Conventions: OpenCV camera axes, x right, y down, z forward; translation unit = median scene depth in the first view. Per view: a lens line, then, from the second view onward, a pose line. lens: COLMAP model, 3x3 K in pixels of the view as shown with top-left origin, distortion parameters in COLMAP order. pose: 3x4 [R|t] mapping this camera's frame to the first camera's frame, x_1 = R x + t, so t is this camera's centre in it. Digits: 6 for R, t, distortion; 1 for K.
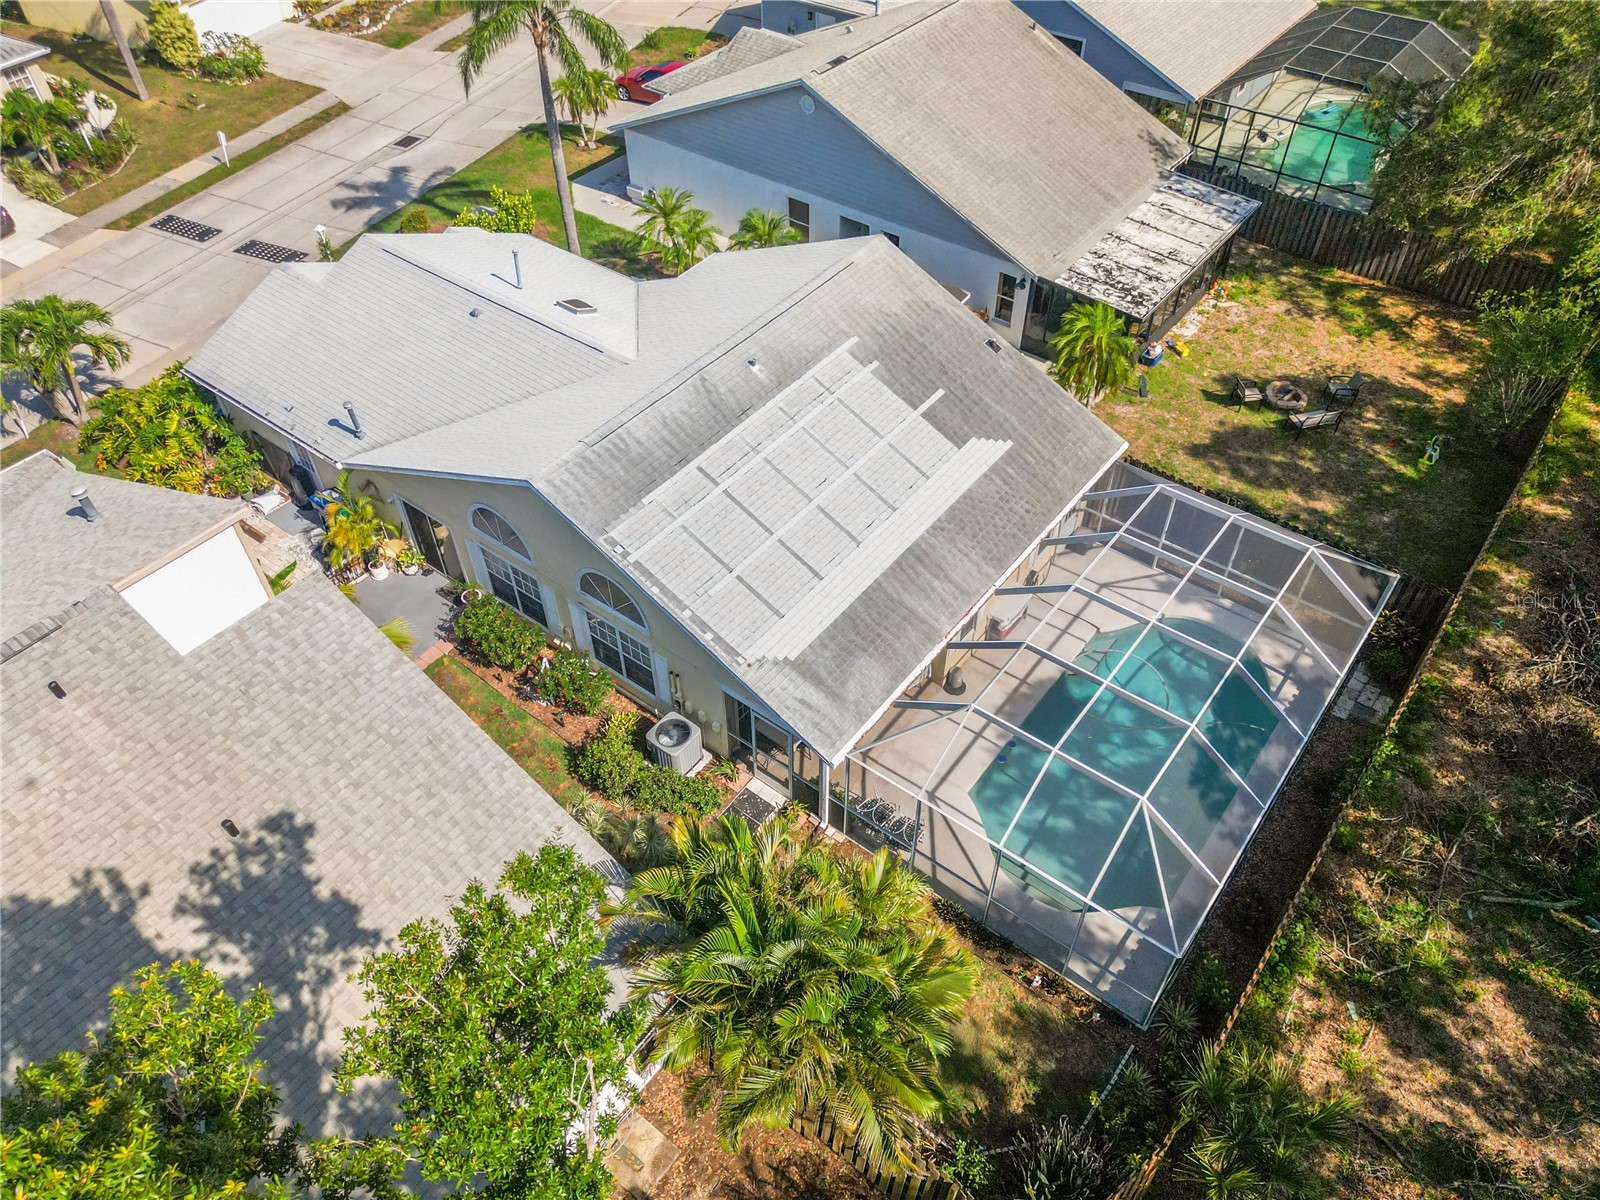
lens RADIAL K [[1126.8, 0, 797.2], [0, 1126.8, 602.2], [0, 0, 1]] dist [0.079543, -0.083543]
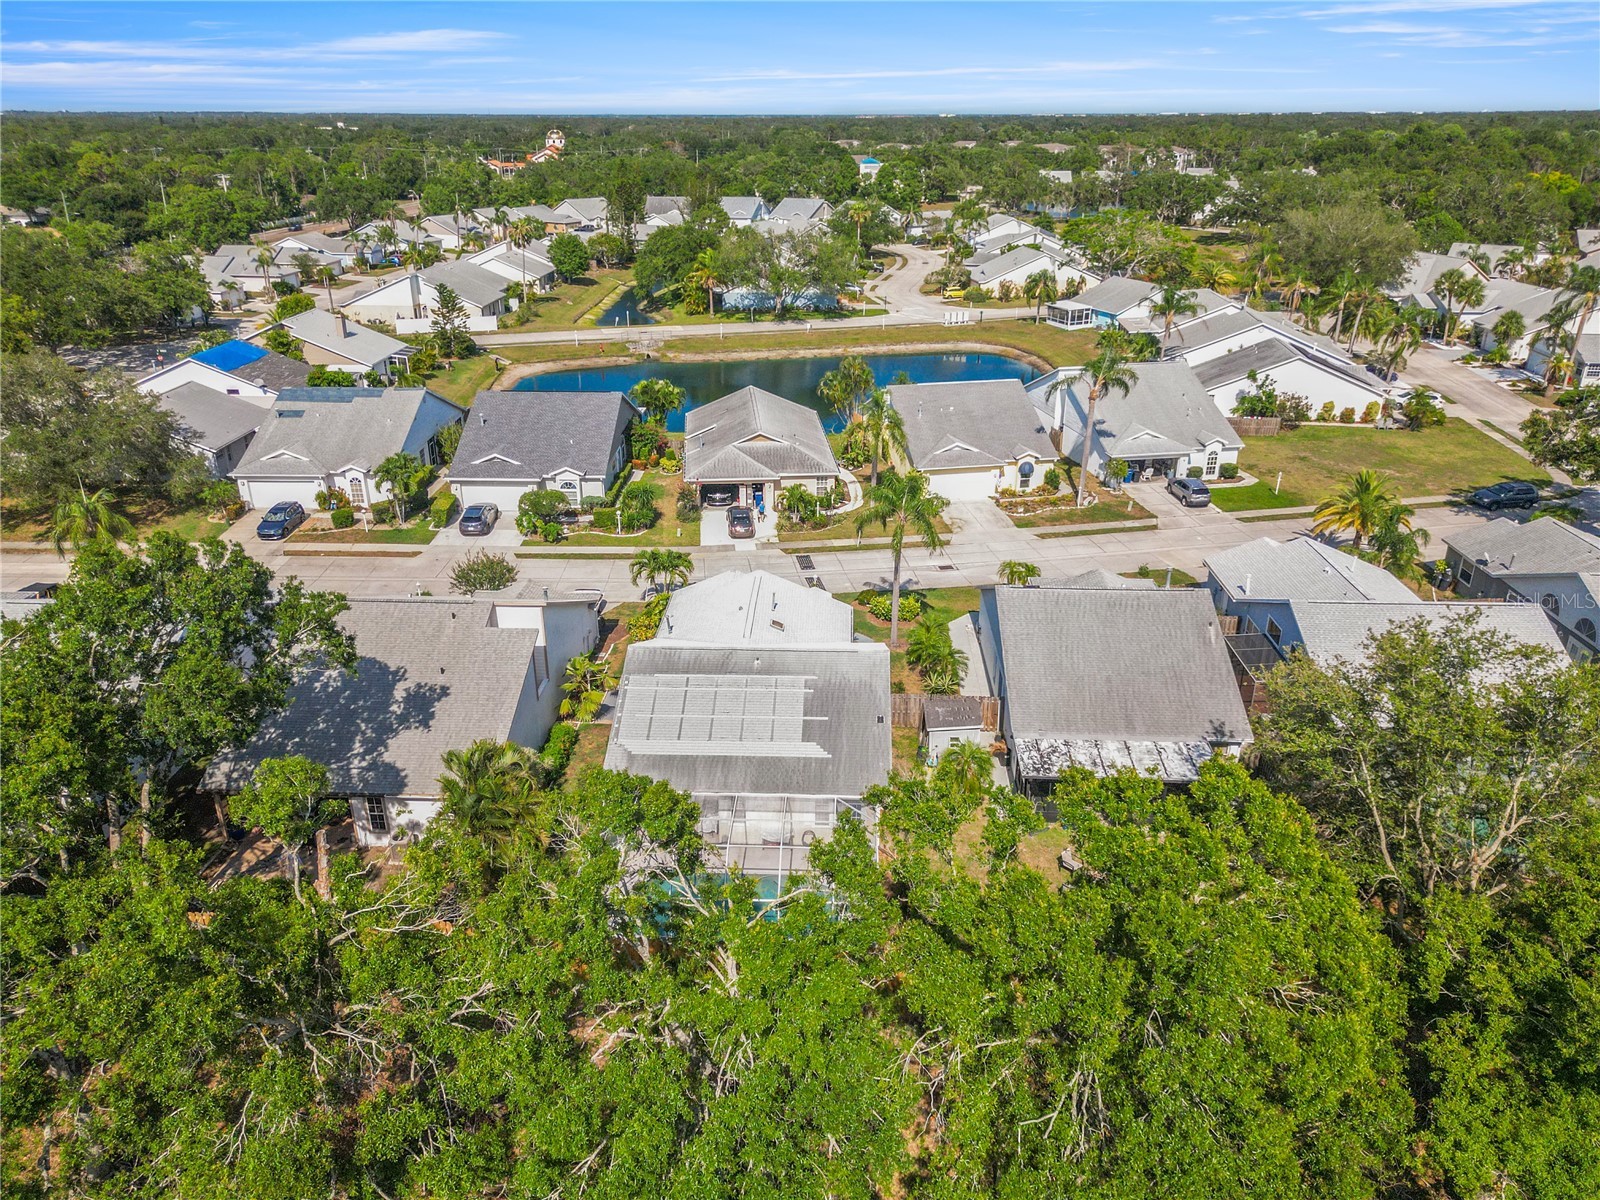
lens RADIAL K [[1126.8, 0, 797.2], [0, 1126.8, 602.2], [0, 0, 1]] dist [0.079543, -0.083543]
pose [[0.570138, 0.329410, -0.752617, 1.545764], [-0.589557, 0.802054, -0.095565, -0.149683], [0.572159, 0.498196, 0.651487, -0.336013]]
